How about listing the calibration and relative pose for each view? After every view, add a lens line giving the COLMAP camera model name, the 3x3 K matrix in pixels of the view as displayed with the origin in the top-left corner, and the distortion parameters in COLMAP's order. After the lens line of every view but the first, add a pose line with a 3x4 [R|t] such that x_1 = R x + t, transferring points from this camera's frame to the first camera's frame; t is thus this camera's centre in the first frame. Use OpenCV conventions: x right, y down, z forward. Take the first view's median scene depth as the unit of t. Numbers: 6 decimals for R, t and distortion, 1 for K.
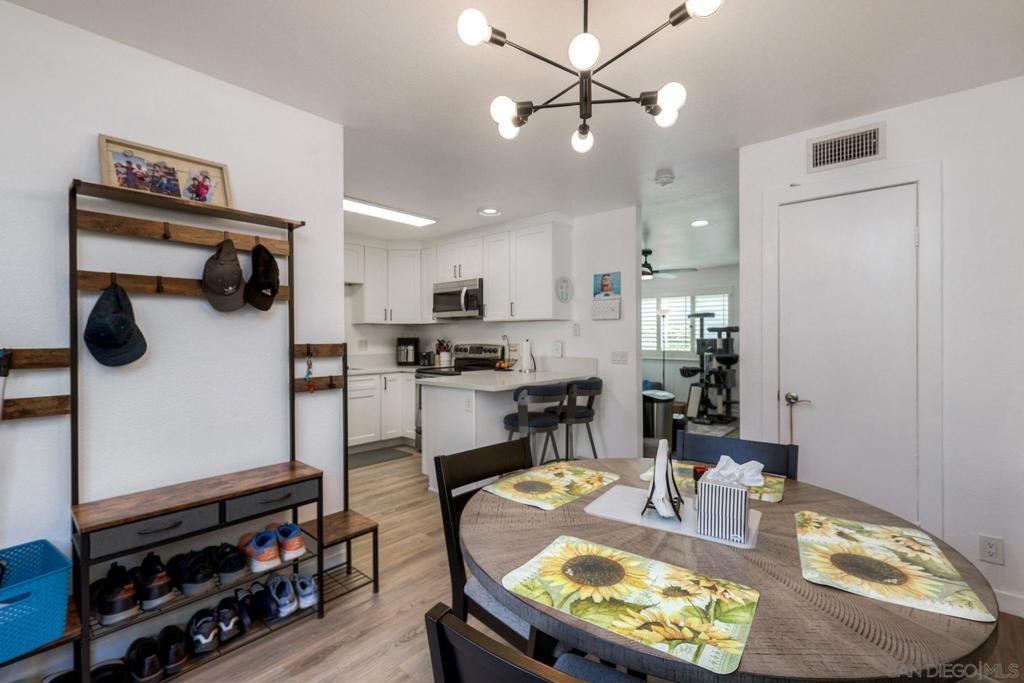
lens RADIAL K [[450.1, 0, 510.0], [0, 450.1, 345.0], [0, 0, 1]] dist [0.012331, 0.000461]
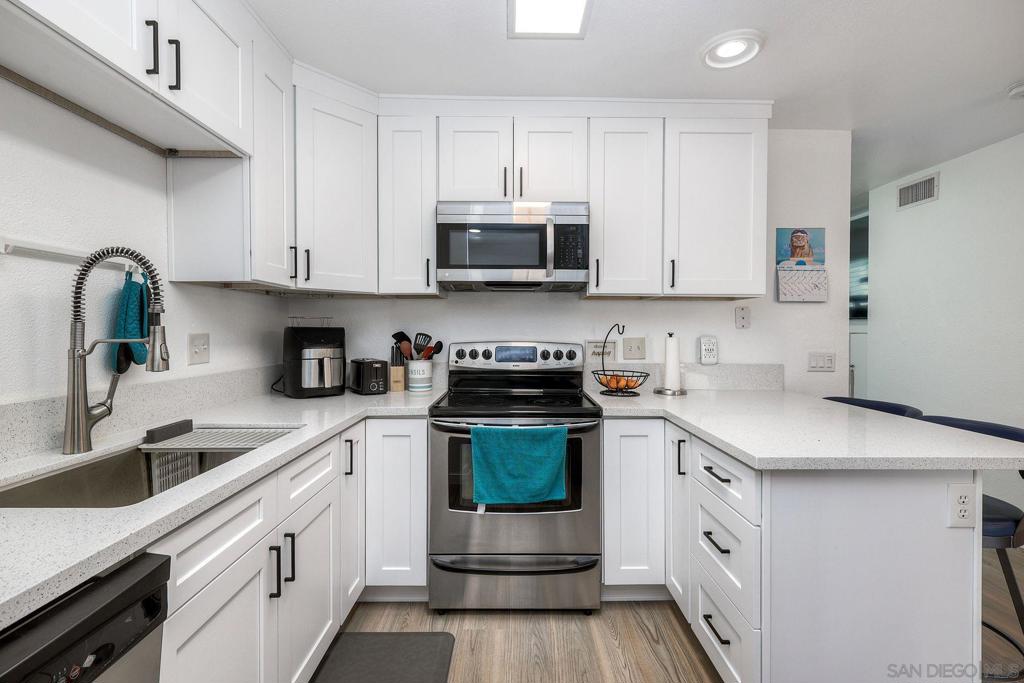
lens RADIAL K [[450.1, 0, 515.2], [0, 450.1, 336.0], [0, 0, 1]] dist [0.012331, 0.000461]
pose [[0.740011, -0.001744, 0.672592, -0.434721], [0.003640, 0.999992, -0.001413, -0.008329], [-0.672585, 0.003494, 0.740012, 0.689151]]
